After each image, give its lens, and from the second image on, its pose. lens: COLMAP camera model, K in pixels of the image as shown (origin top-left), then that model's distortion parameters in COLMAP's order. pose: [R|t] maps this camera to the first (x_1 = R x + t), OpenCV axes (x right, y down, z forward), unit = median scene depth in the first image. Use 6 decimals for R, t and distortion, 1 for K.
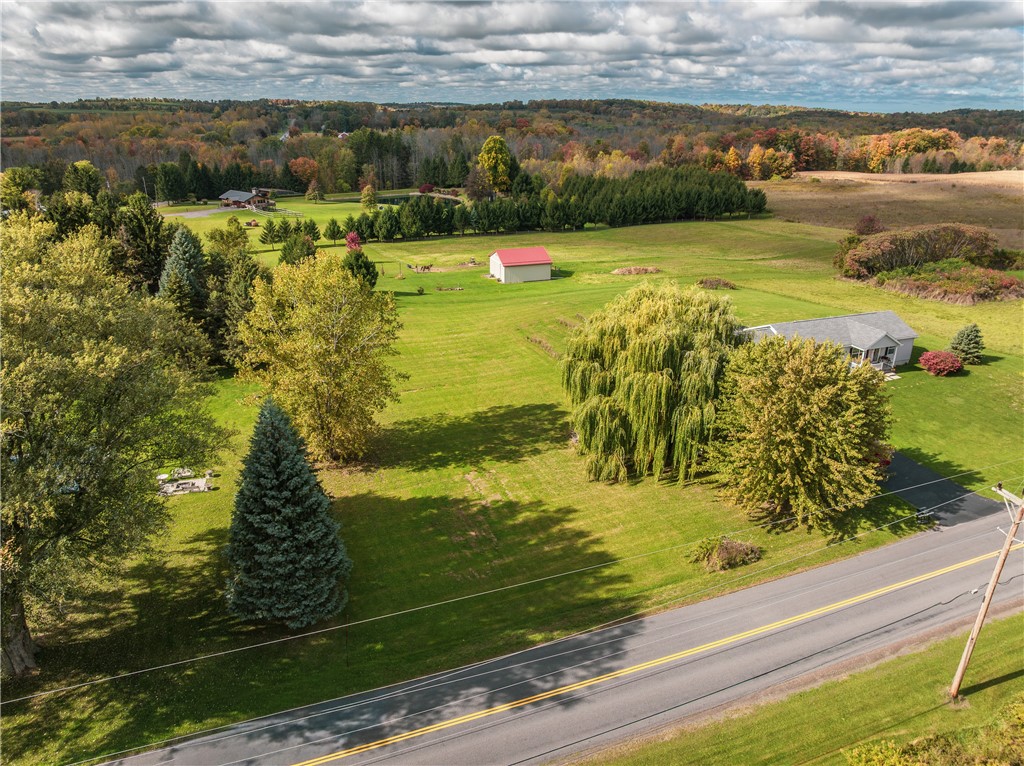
lens RADIAL K [[724.8, 0, 505.5], [0, 724.8, 389.7], [0, 0, 1]] dist [-0.034816, -0.008909]
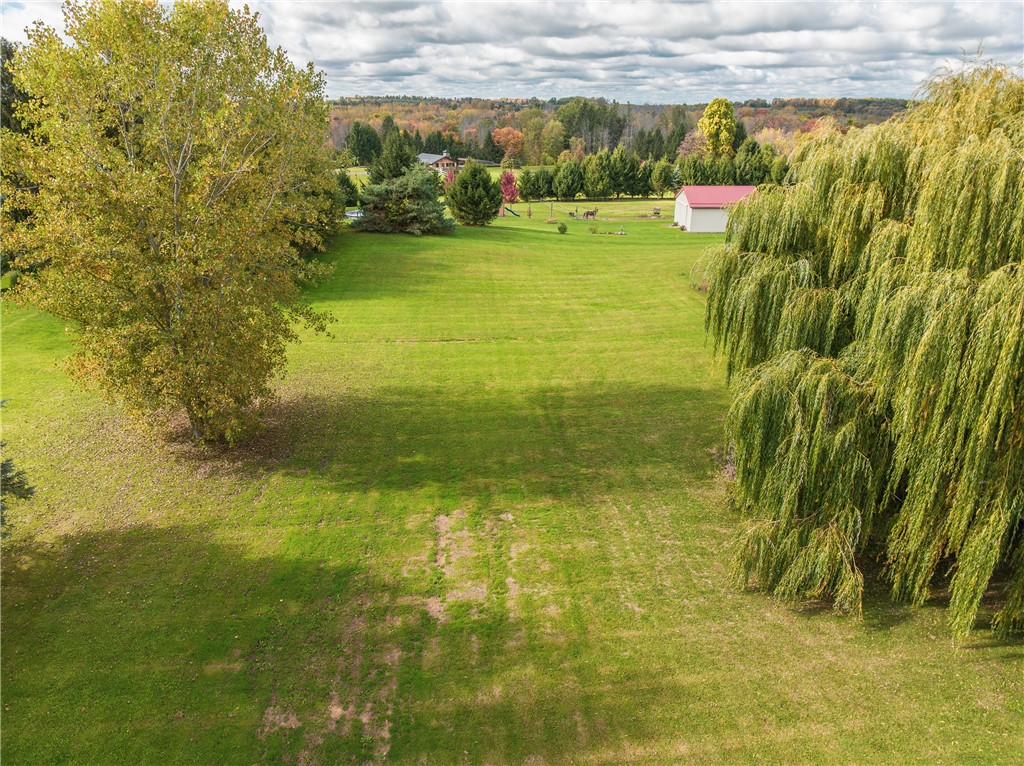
lens RADIAL K [[724.8, 0, 505.5], [0, 724.8, 389.7], [0, 0, 1]] dist [-0.034816, -0.008909]
pose [[0.953529, 0.107370, -0.281522, 0.027886], [-0.108968, 0.993995, 0.010020, 0.011499], [0.280907, 0.021122, 0.959502, 0.189142]]
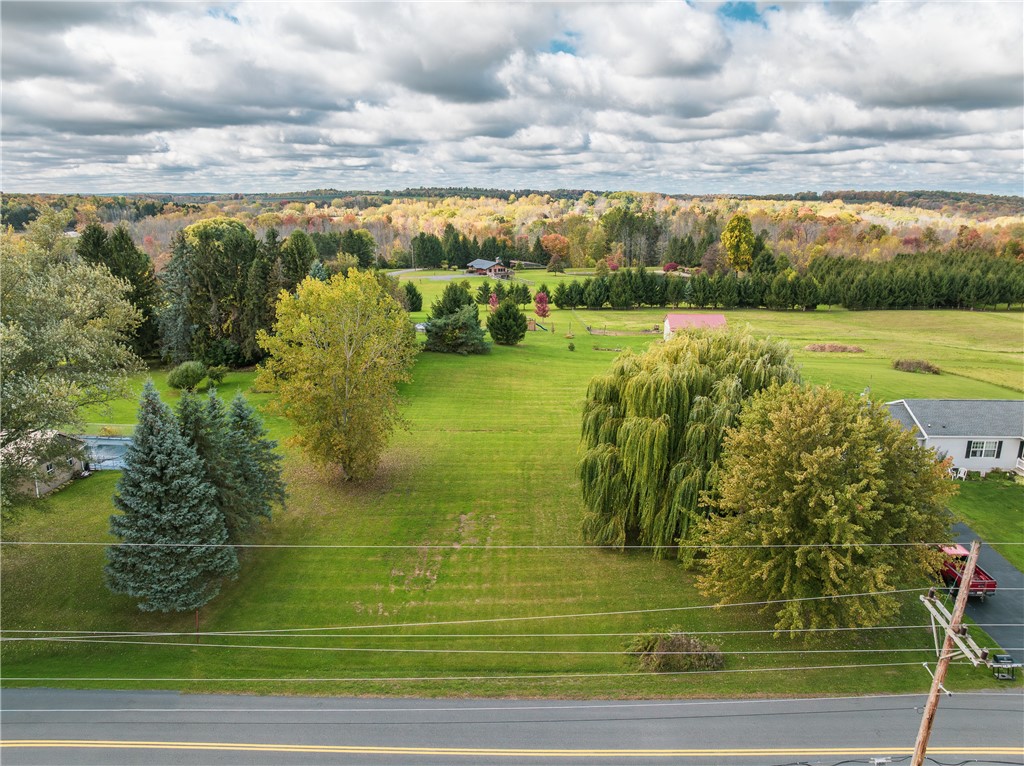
lens RADIAL K [[724.8, 0, 505.5], [0, 724.8, 389.7], [0, 0, 1]] dist [-0.034816, -0.008909]
pose [[0.927300, 0.095433, -0.361950, 0.095693], [-0.136802, 0.986466, -0.090387, 0.011591], [0.348425, 0.133332, 0.927805, 0.048413]]
